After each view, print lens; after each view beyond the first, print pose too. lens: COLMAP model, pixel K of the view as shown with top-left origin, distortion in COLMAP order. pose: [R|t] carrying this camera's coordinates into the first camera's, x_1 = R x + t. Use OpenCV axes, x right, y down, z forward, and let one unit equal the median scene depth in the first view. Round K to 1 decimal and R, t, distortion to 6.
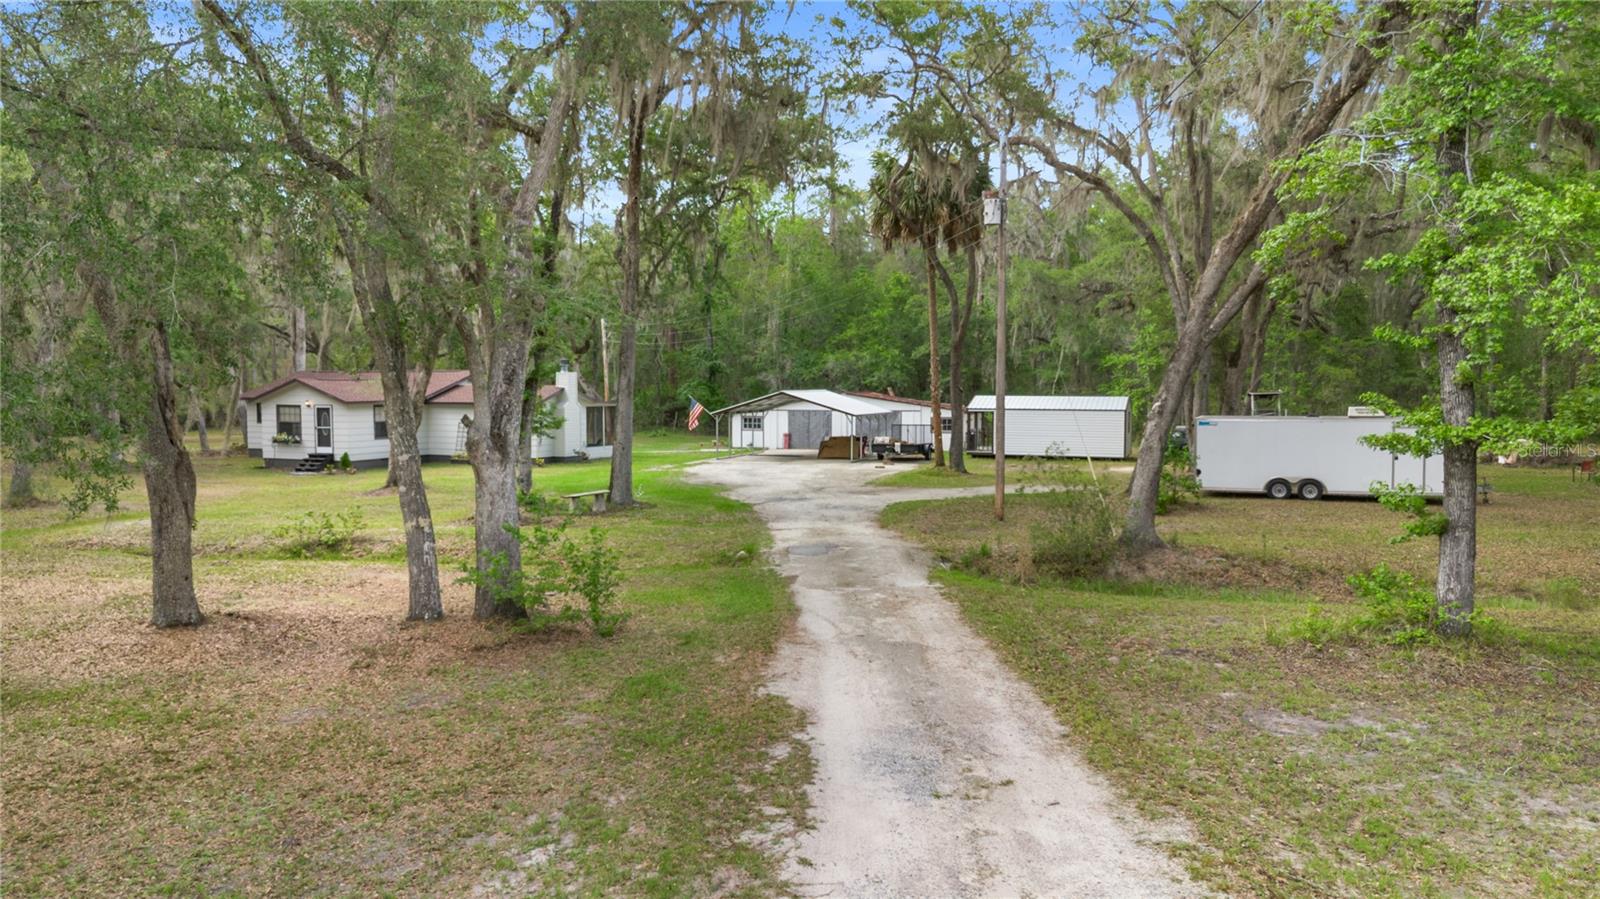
lens RADIAL K [[1165.1, 0, 801.0], [0, 1165.1, 450.6], [0, 0, 1]] dist [0.073650, -0.000483]
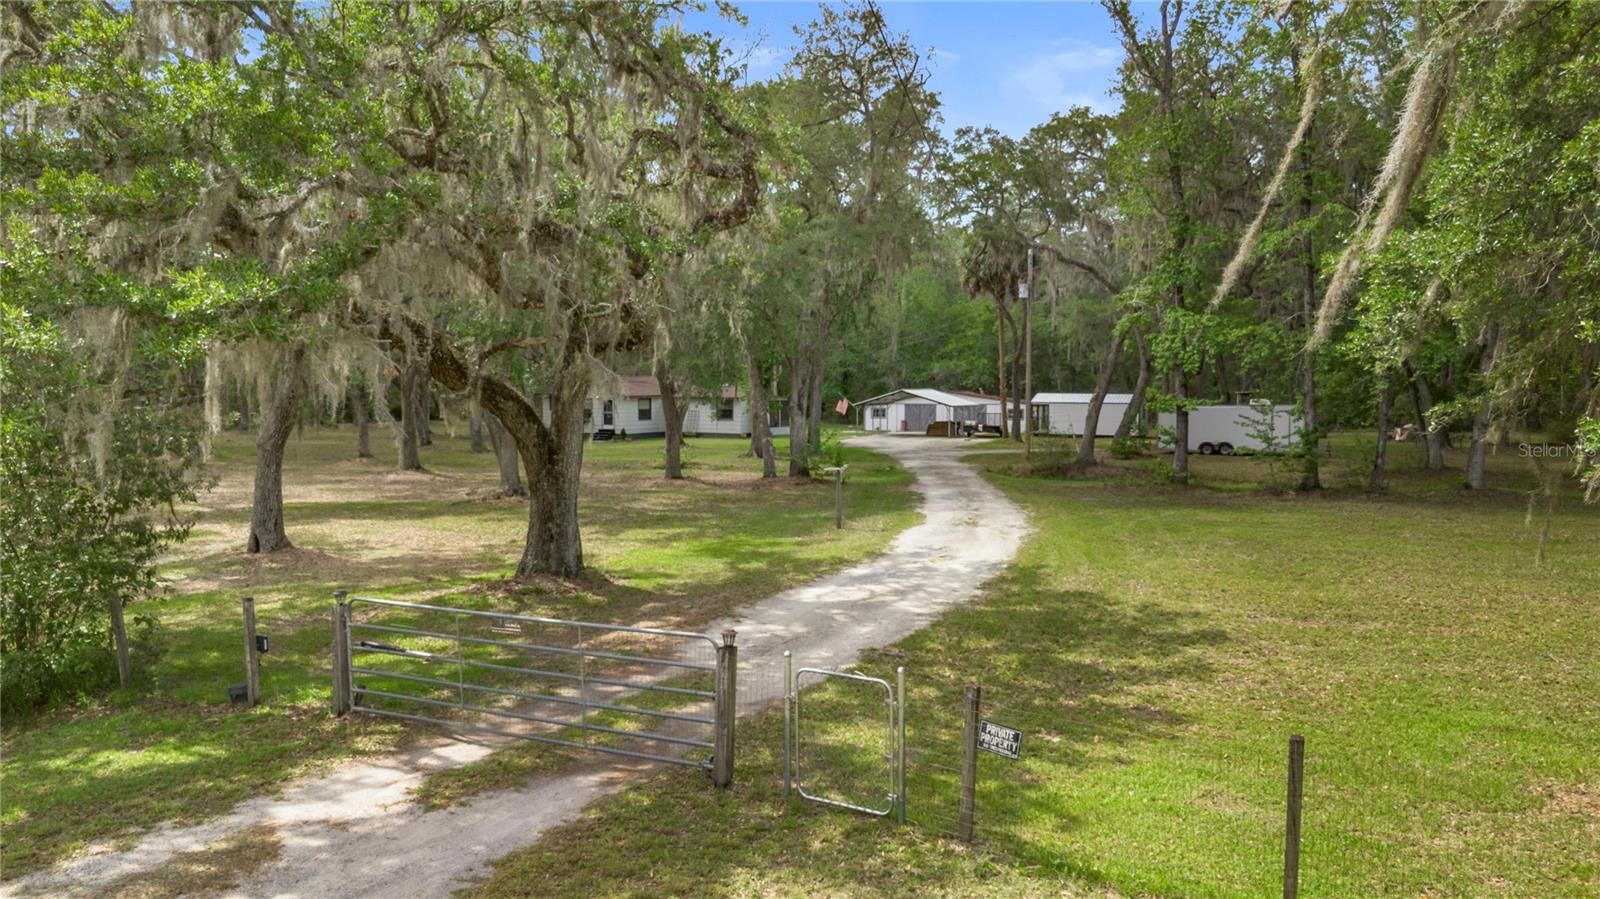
lens RADIAL K [[1165.1, 0, 791.9], [0, 1165.1, 449.4], [0, 0, 1]] dist [0.073650, -0.000483]
pose [[0.994995, 0.007854, -0.099614, -0.007456], [-0.008118, 0.999965, -0.002247, 0.028927], [0.099593, 0.003044, 0.995024, -0.485979]]
